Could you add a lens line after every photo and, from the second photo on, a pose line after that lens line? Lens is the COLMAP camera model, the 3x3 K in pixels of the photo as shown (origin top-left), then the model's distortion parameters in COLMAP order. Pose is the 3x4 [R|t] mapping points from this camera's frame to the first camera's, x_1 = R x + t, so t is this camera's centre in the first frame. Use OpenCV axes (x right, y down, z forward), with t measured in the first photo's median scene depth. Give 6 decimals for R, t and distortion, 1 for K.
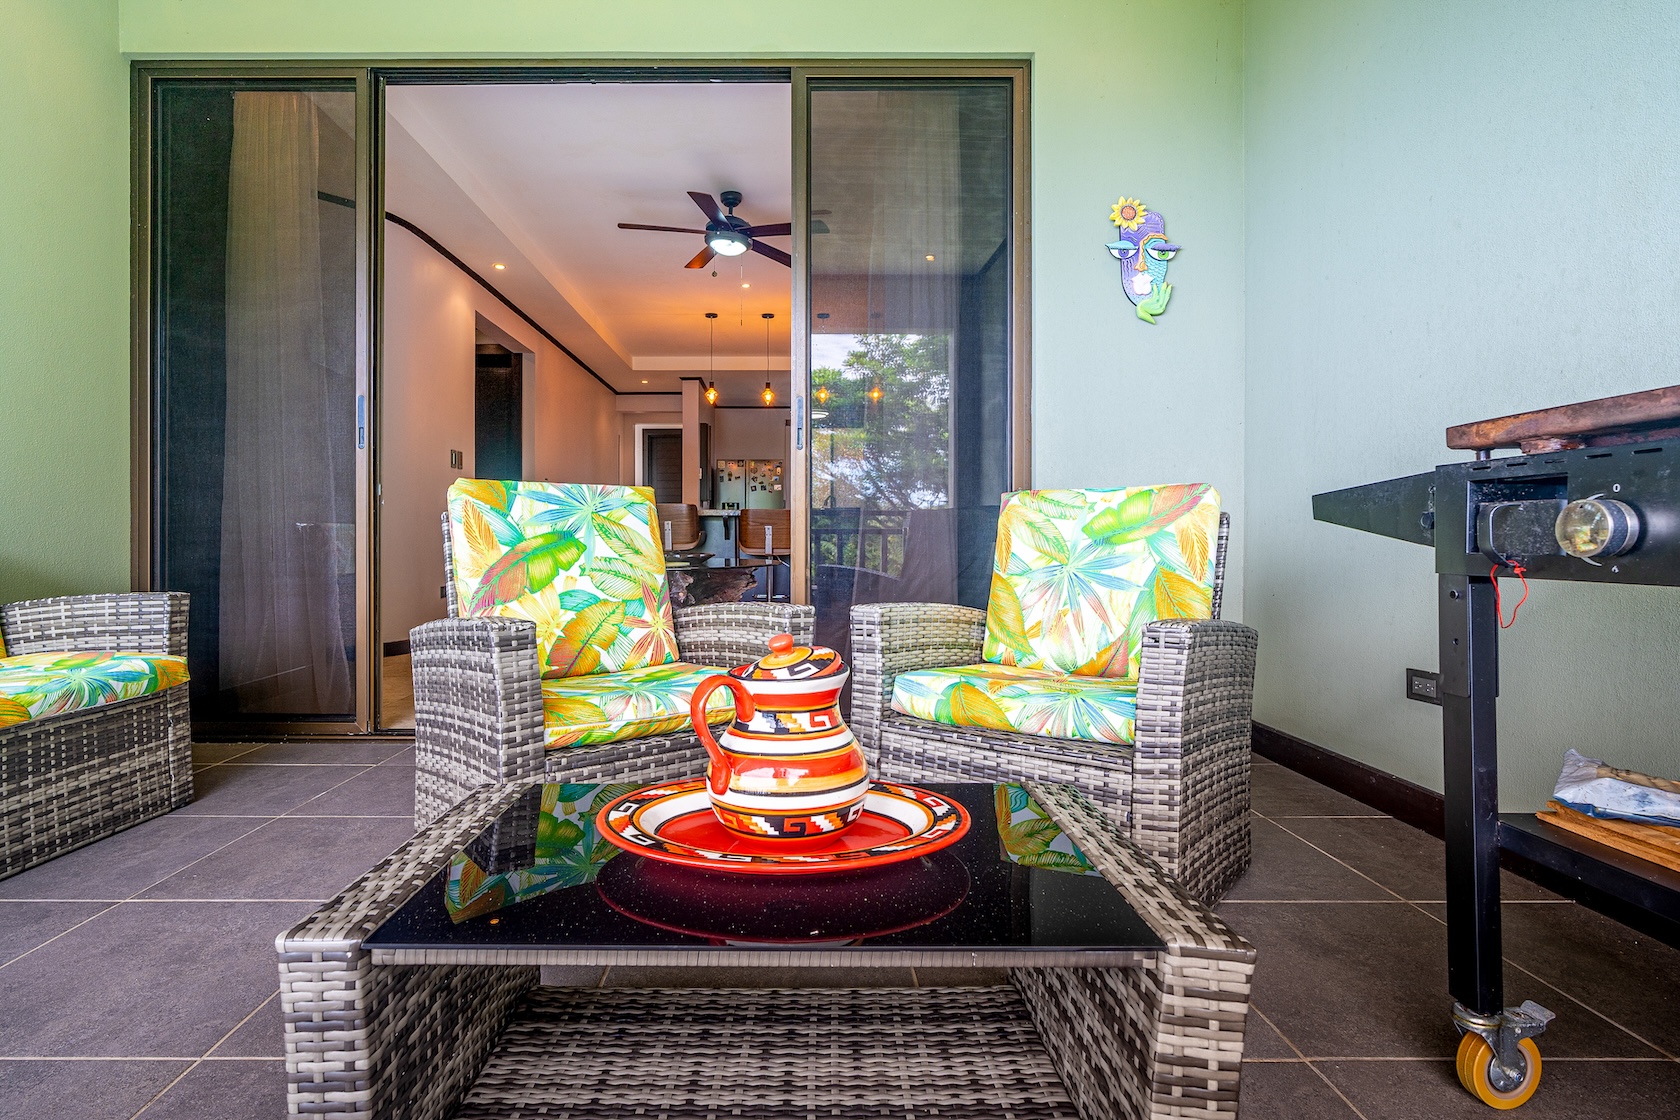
lens RADIAL K [[849.3, 0, 798.1], [0, 849.3, 540.6], [0, 0, 1]] dist [-0.001502, 0.000150]
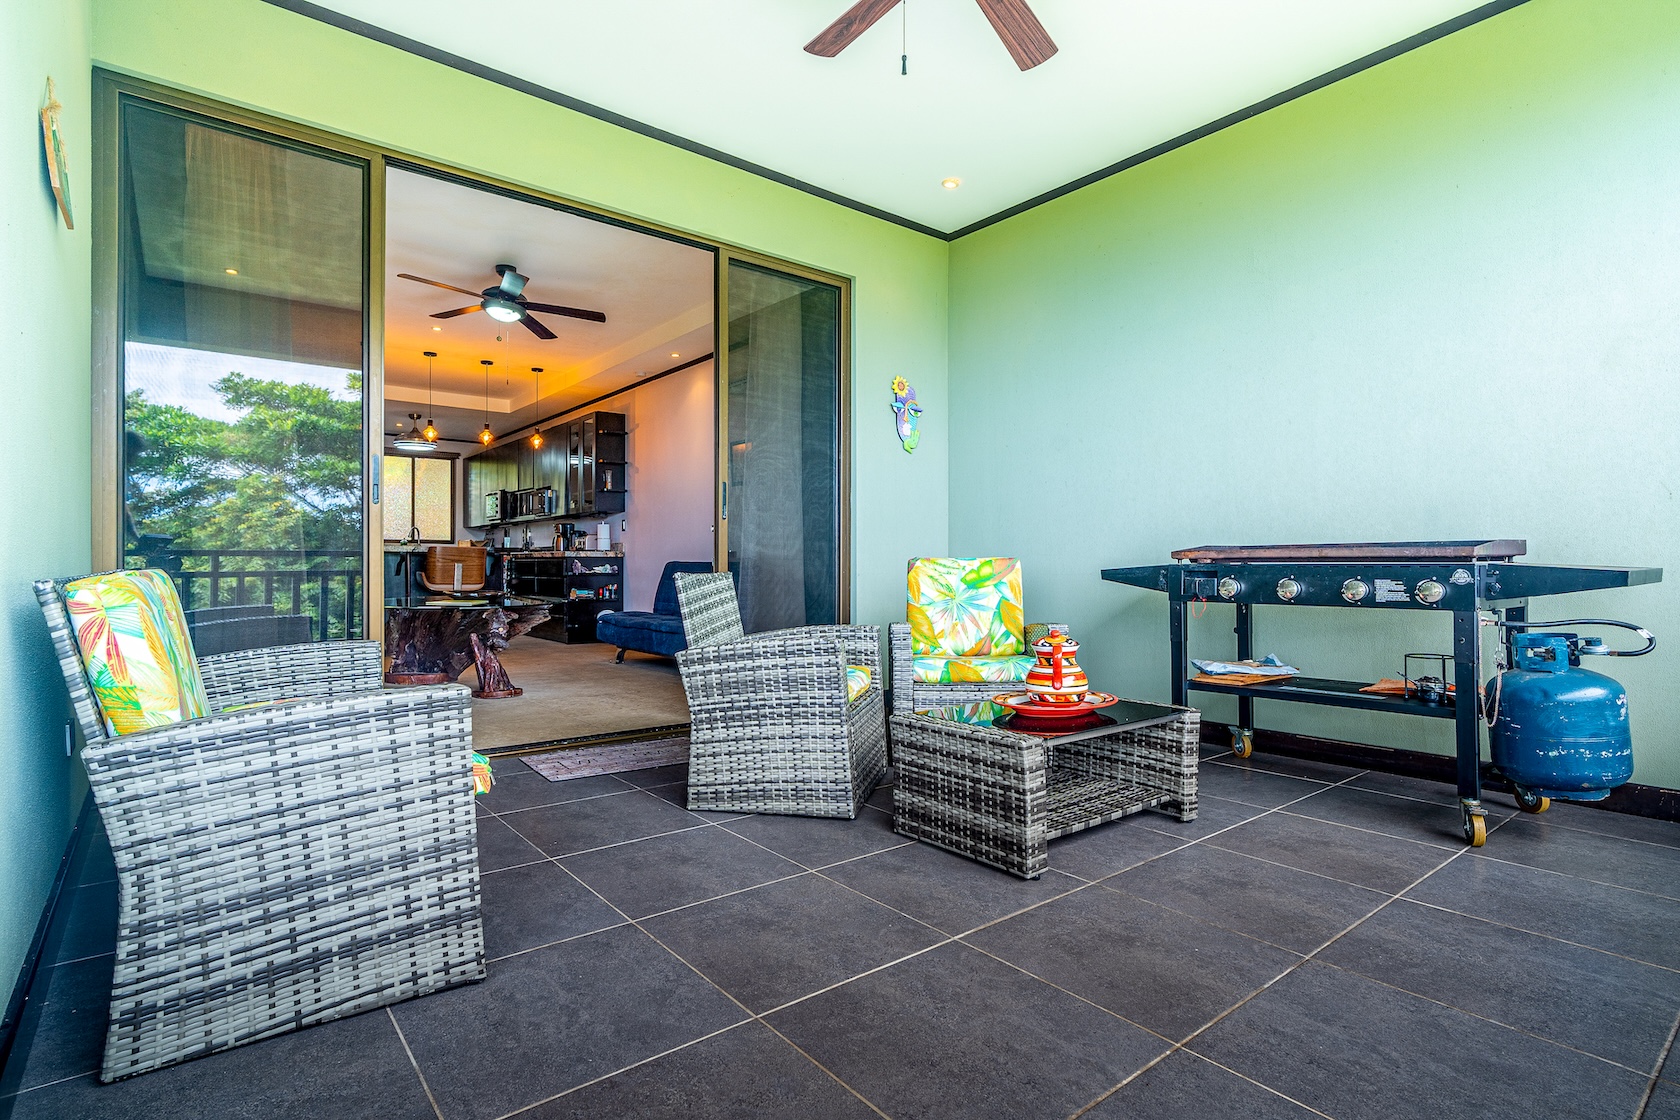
lens RADIAL K [[832.7, 0, 836.3], [0, 832.7, 562.7], [0, 0, 1]] dist [-0.002857, 0.000351]
pose [[0.781298, 0.004647, 0.624141, -1.029657], [-0.000945, 0.999980, -0.006263, -0.039577], [-0.624158, 0.004304, 0.781287, -0.281199]]
